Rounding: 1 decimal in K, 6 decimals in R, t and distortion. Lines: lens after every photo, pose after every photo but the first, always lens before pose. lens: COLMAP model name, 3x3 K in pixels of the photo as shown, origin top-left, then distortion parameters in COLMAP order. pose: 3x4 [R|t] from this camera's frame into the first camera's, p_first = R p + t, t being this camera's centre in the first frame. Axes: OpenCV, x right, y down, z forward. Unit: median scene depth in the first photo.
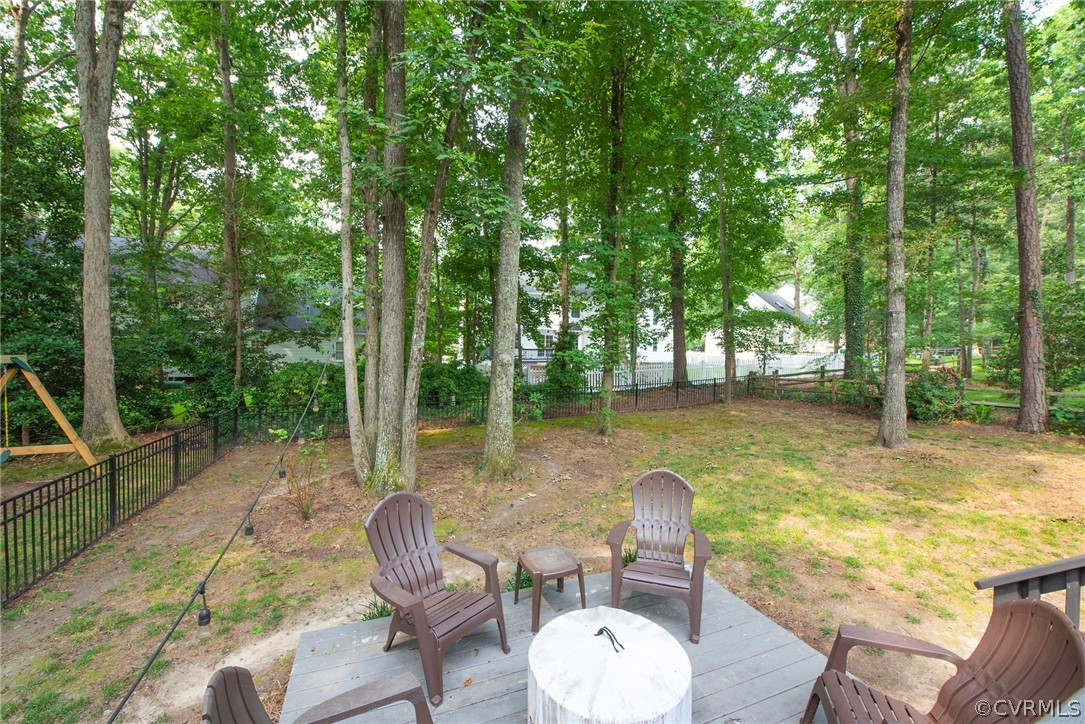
lens RADIAL K [[438.8, 0, 542.5], [0, 438.8, 362.0], [0, 0, 1]] dist [0.000570, -0.008265]
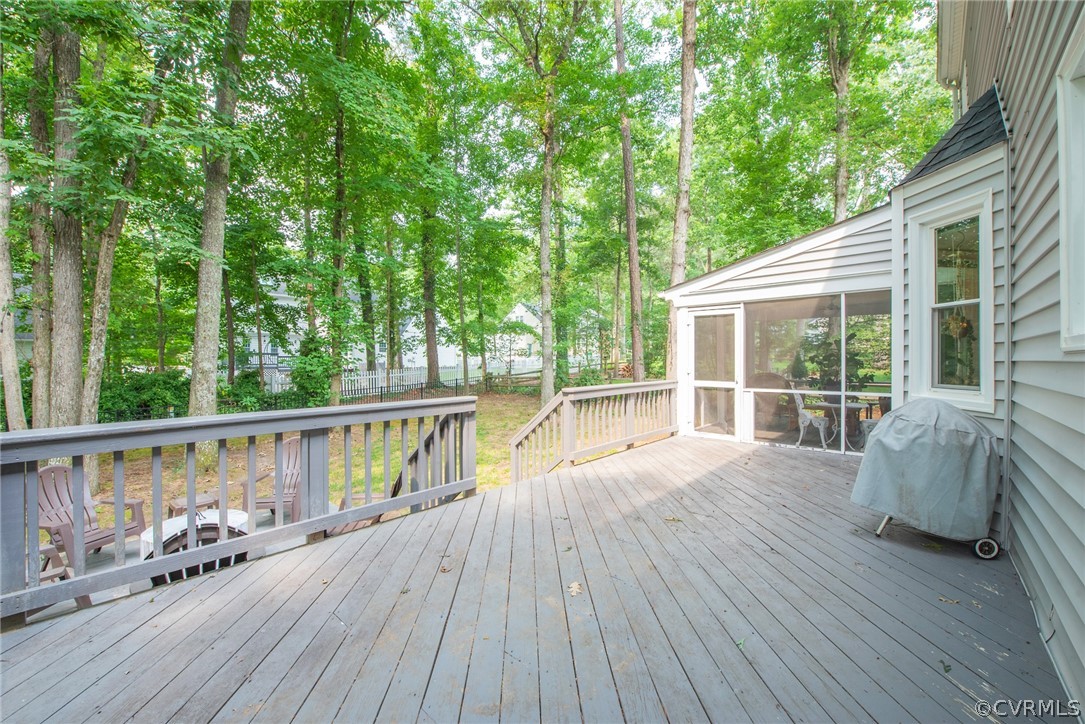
lens RADIAL K [[438.8, 0, 542.5], [0, 438.8, 362.0], [0, 0, 1]] dist [0.000570, -0.008265]
pose [[0.894738, -0.021973, 0.446050, 0.182187], [0.027004, 0.999623, -0.004926, 0.009499], [-0.445773, 0.016452, 0.894995, -0.368994]]
